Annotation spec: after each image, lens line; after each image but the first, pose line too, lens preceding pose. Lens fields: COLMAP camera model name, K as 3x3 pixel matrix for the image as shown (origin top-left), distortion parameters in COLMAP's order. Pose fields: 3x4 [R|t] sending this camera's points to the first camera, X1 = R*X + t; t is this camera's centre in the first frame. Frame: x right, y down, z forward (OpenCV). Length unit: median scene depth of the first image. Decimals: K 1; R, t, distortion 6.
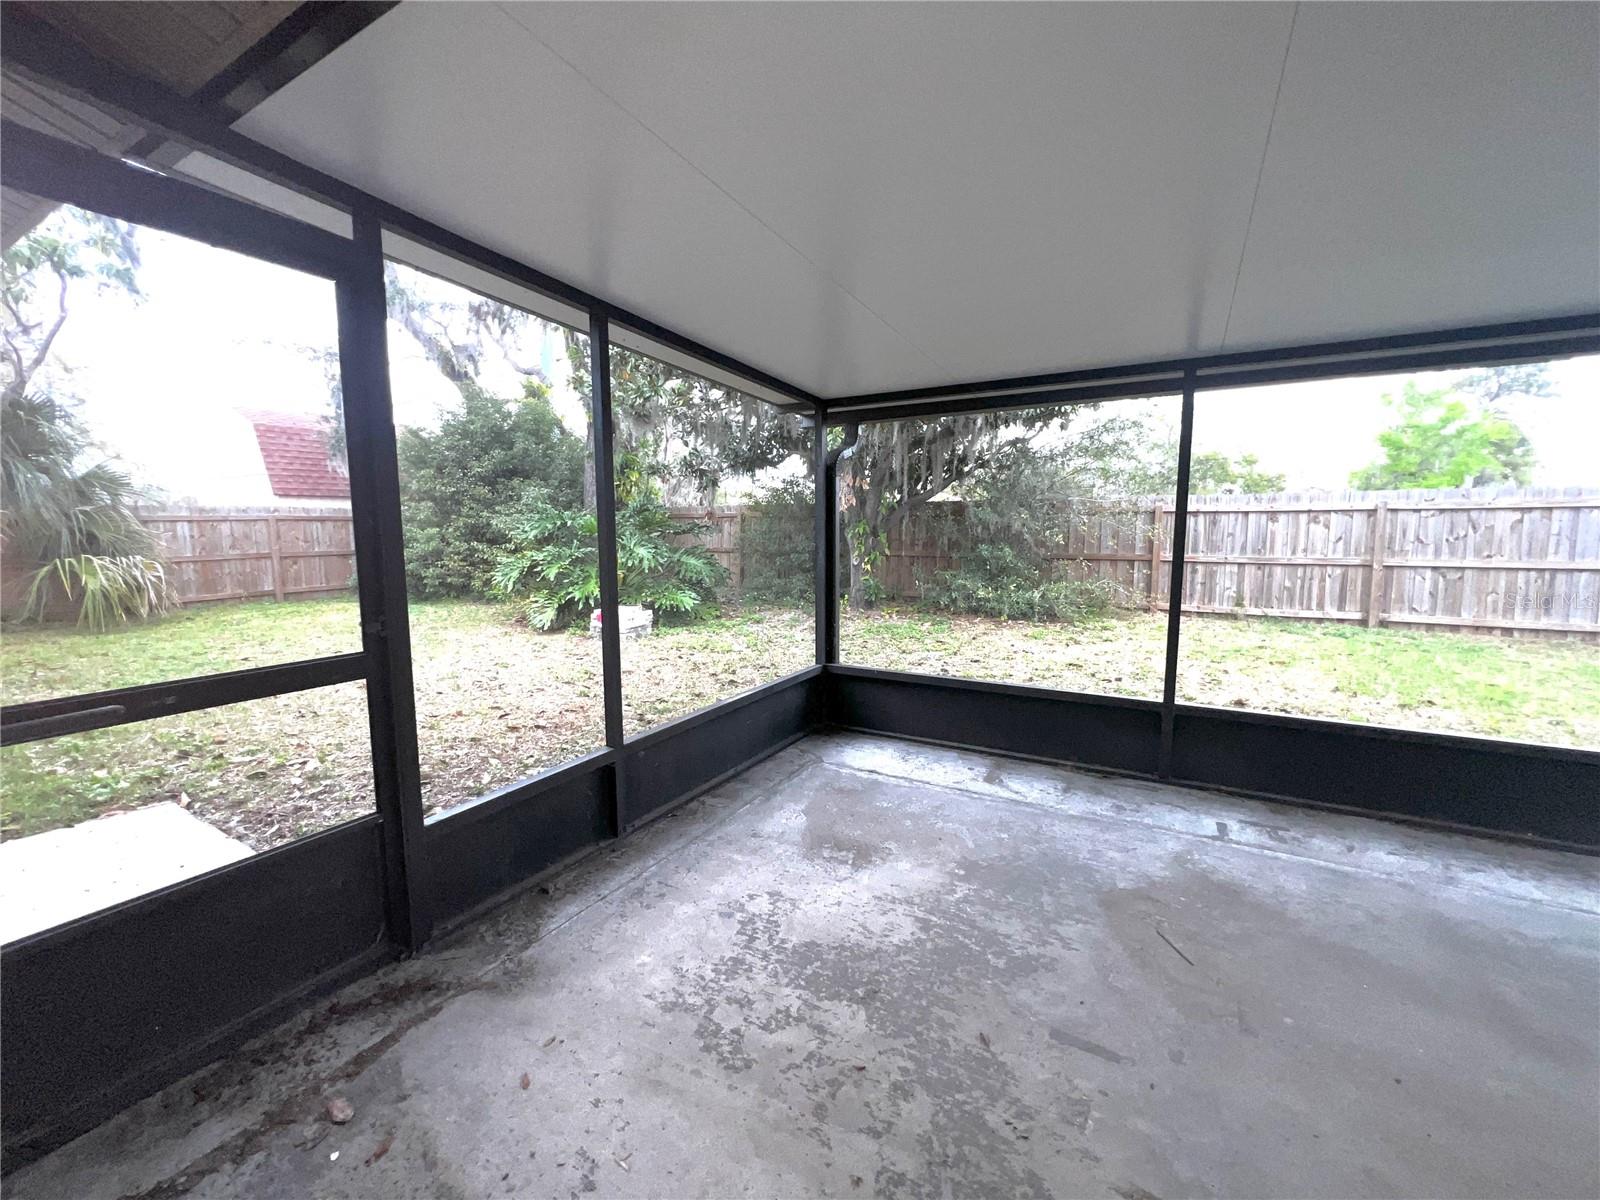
lens RADIAL K [[644.2, 0, 799.8], [0, 644.2, 591.3], [0, 0, 1]] dist [0.003415, -0.000030]
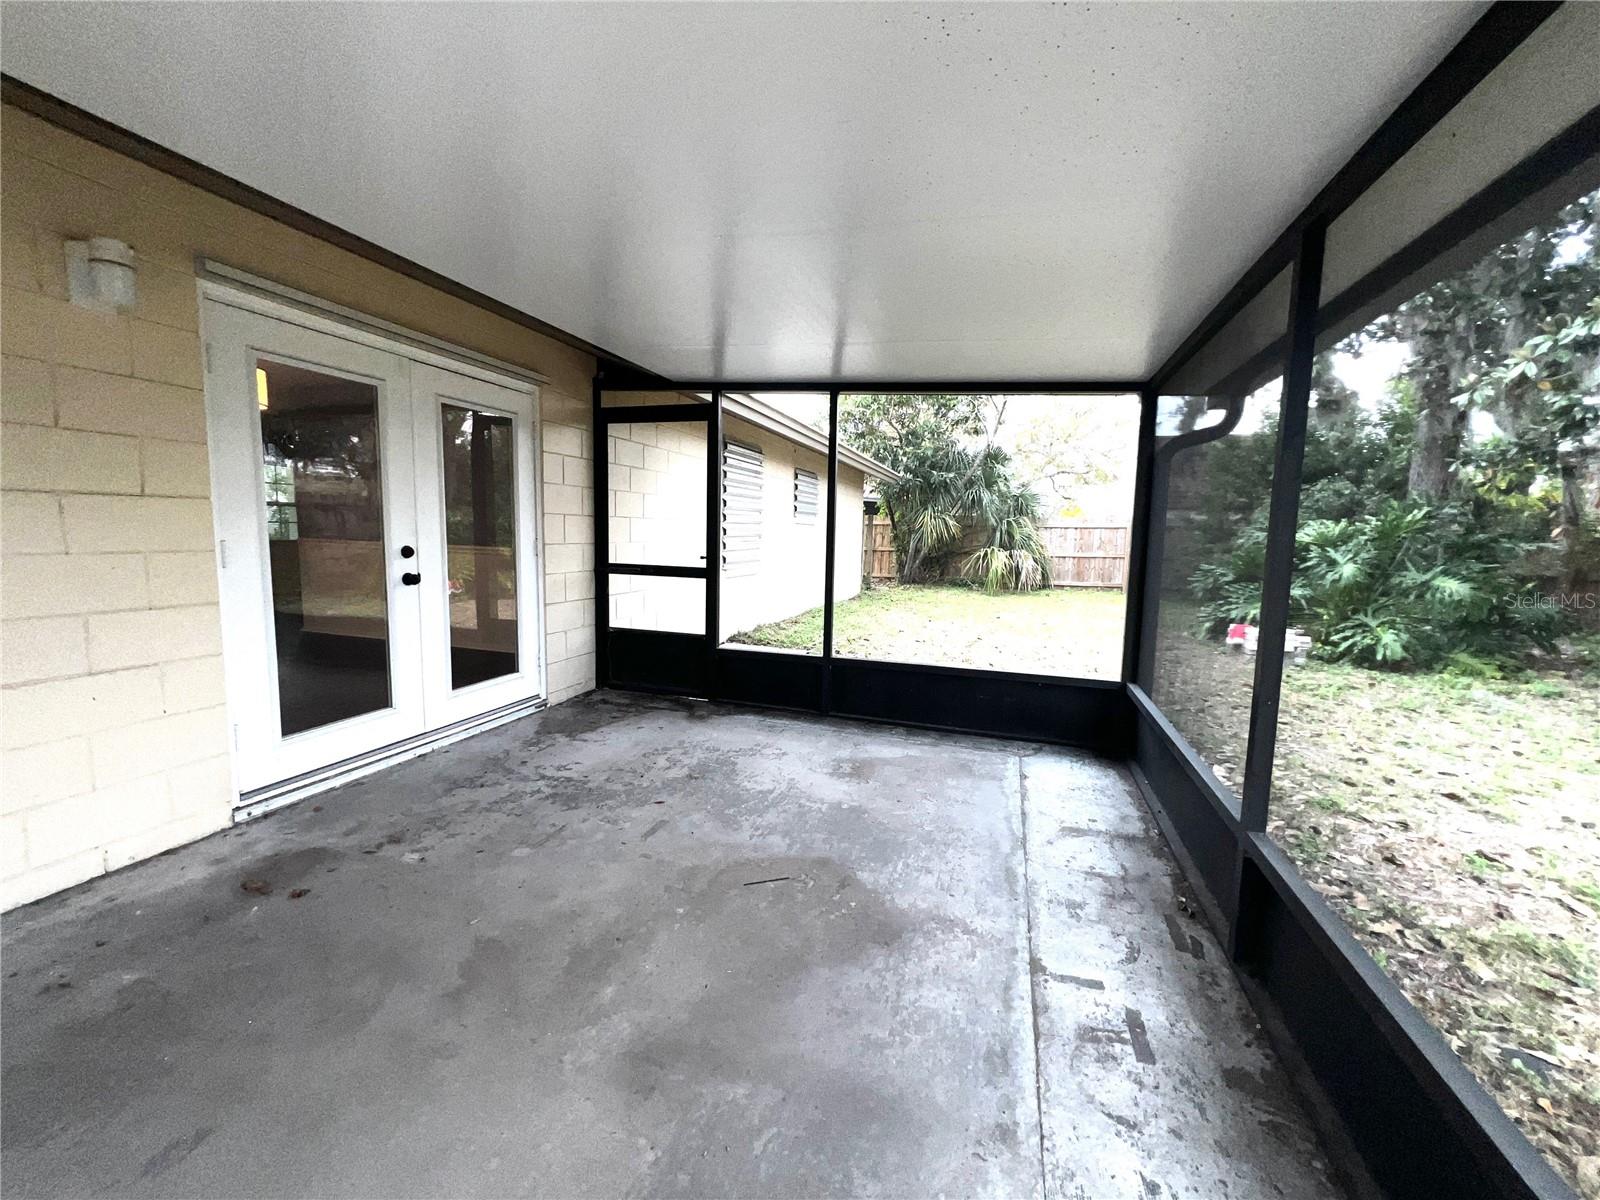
lens RADIAL K [[644.2, 0, 803.0], [0, 644.2, 598.3], [0, 0, 1]] dist [0.003415, -0.000030]
pose [[0.200630, 0.108237, -0.973670, 1.197673], [-0.118541, 0.989257, 0.085544, -0.032127], [0.972469, 0.098257, 0.211305, 0.565801]]
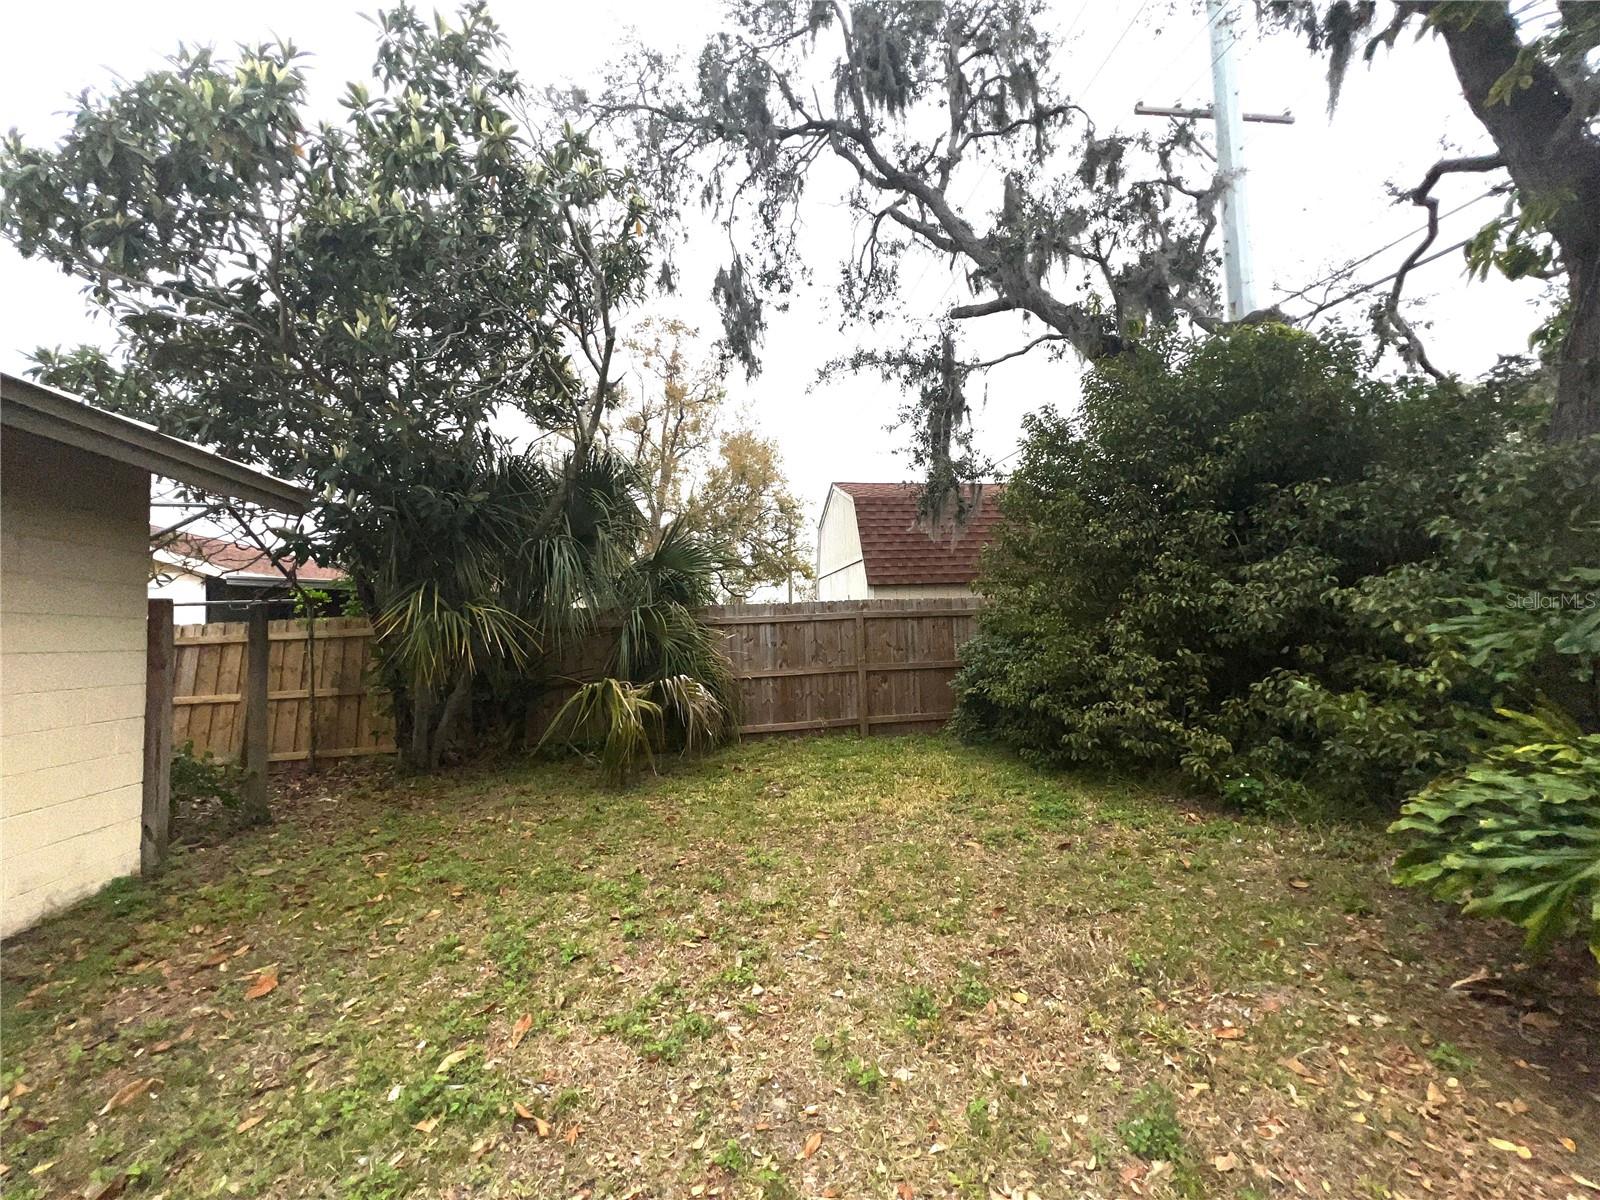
lens RADIAL K [[644.2, 0, 797.9], [0, 644.2, 591.9], [0, 0, 1]] dist [0.003415, -0.000030]
pose [[0.633131, -0.063326, -0.771450, -1.305753], [-0.054801, 0.990480, -0.126280, -0.198566], [0.772103, 0.122228, 0.623633, 2.100315]]
